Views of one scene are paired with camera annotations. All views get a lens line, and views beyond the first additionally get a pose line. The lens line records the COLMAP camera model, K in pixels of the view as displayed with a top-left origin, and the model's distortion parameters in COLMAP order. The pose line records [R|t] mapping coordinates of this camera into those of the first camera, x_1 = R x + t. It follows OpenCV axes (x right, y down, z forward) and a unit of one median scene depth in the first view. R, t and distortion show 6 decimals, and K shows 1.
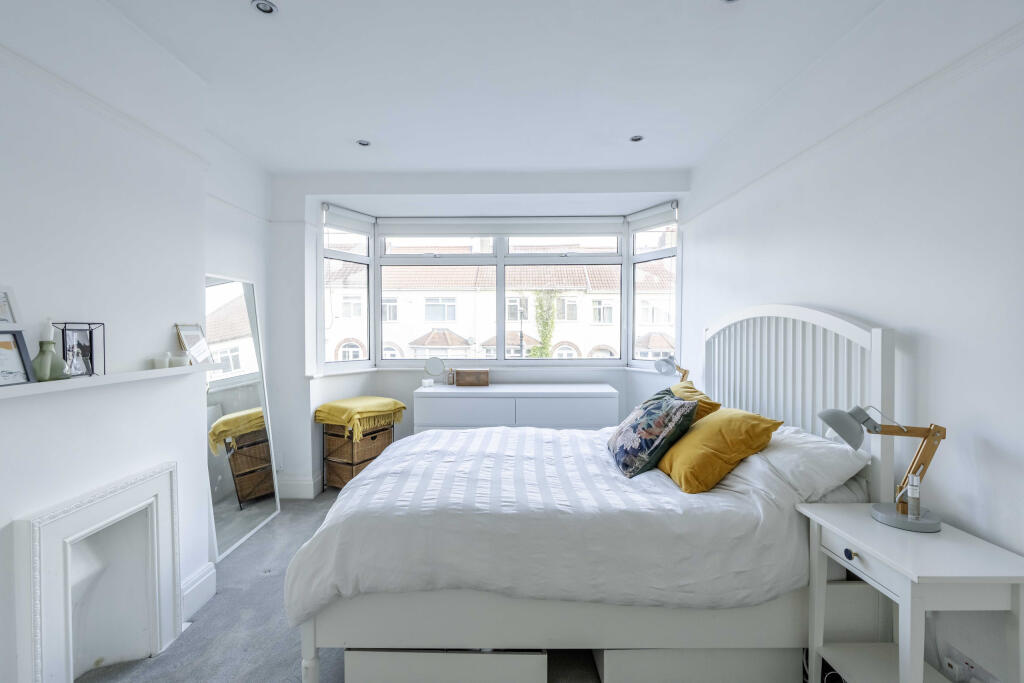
lens RADIAL K [[462.8, 0, 506.7], [0, 462.8, 340.2], [0, 0, 1]] dist [-0.005669, 0.001069]
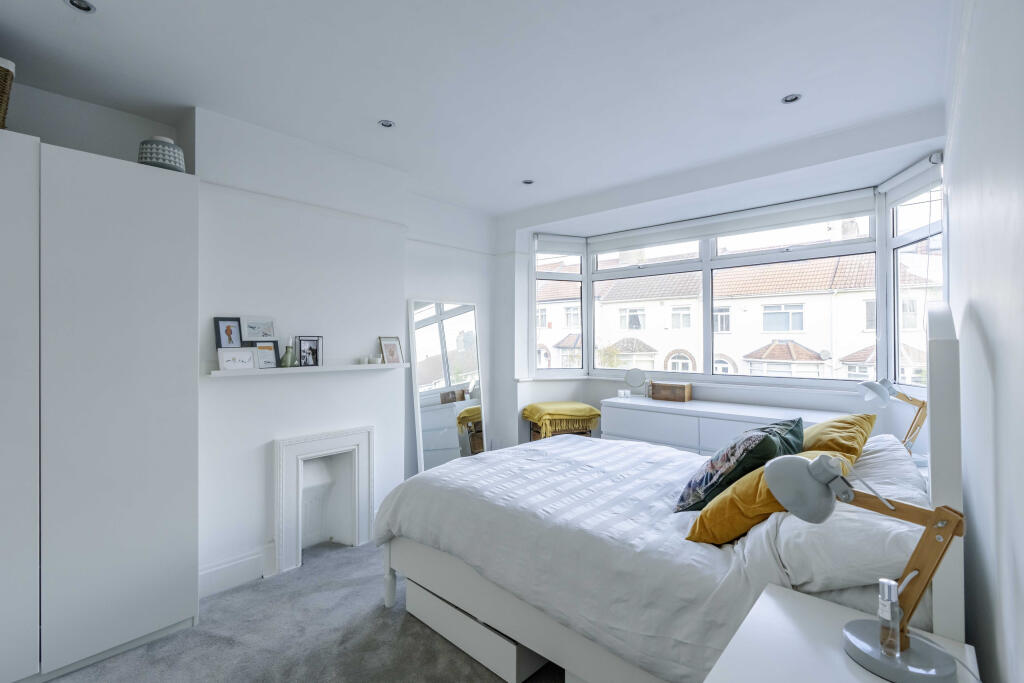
lens RADIAL K [[469.1, 0, 509.6], [0, 469.1, 338.2], [0, 0, 1]] dist [-0.008990, -0.000271]
pose [[0.737528, -0.001624, -0.675315, 0.384071], [-0.017853, 0.999601, -0.021901, -0.001873], [0.675081, 0.028209, 0.737204, 0.083938]]
